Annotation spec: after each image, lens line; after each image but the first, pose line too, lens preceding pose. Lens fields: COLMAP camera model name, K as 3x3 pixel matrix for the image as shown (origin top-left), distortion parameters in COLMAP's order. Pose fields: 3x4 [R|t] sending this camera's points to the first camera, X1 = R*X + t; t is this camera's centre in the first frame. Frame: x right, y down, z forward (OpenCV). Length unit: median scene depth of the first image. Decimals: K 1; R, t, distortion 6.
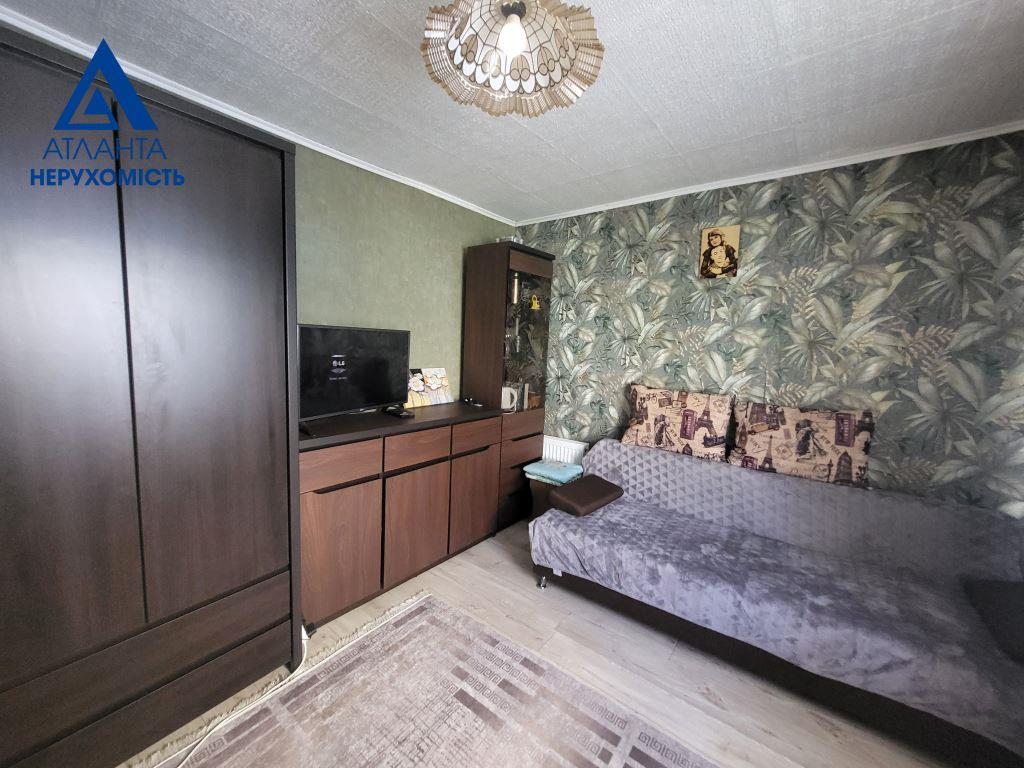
lens RADIAL K [[401.4, 0, 518.2], [0, 401.4, 378.5], [0, 0, 1]] dist [0.002175, 0.000536]
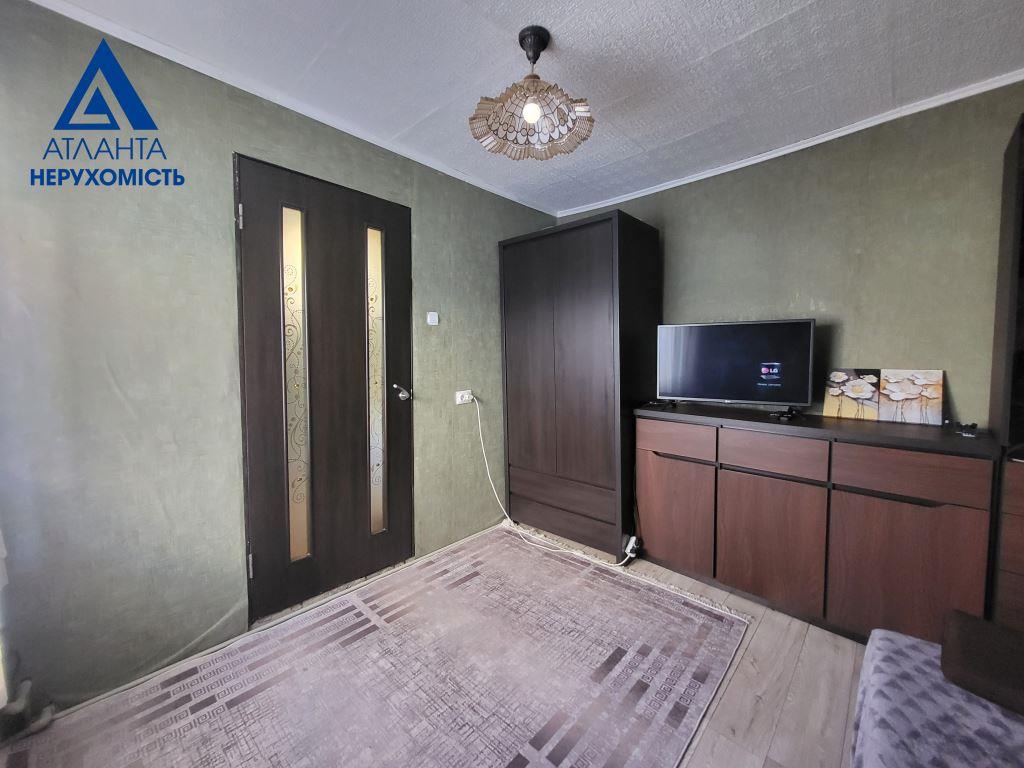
lens RADIAL K [[401.4, 0, 518.2], [0, 401.4, 378.5], [0, 0, 1]] dist [0.002175, 0.000536]
pose [[-0.110801, 0.021036, -0.993620, 0.806713], [-0.084210, 0.995982, 0.030477, 0.036509], [0.990269, 0.087050, -0.108585, 0.660919]]
